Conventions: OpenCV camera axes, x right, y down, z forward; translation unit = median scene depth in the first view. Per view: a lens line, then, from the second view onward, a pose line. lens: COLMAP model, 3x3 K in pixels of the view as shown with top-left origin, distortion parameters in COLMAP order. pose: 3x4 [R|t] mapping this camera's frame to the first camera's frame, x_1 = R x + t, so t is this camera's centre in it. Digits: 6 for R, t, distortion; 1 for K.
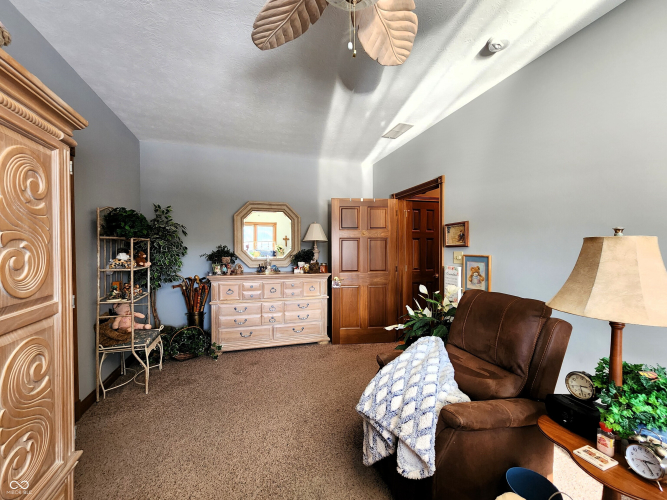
lens RADIAL K [[282.3, 0, 334.0], [0, 282.3, 251.0], [0, 0, 1]] dist [0.002062, -0.000319]
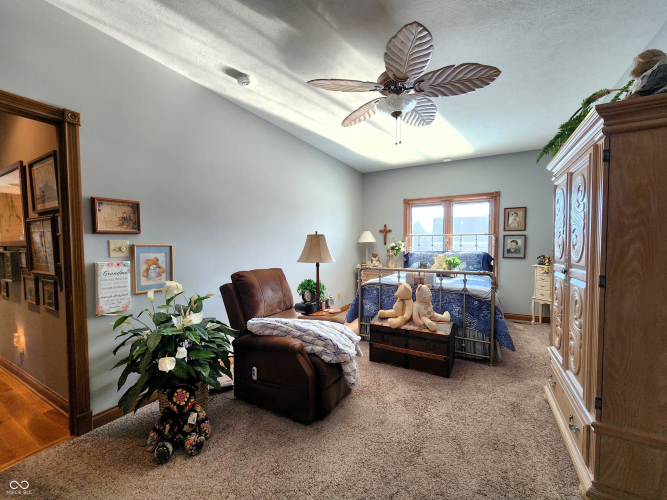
lens RADIAL K [[282.3, 0, 333.4], [0, 282.3, 246.8], [0, 0, 1]] dist [0.002062, -0.000319]
pose [[-0.666144, -0.005746, 0.745801, -0.482711], [0.008653, 0.999843, 0.015431, 0.013004], [-0.745773, 0.016732, -0.665990, 1.129264]]
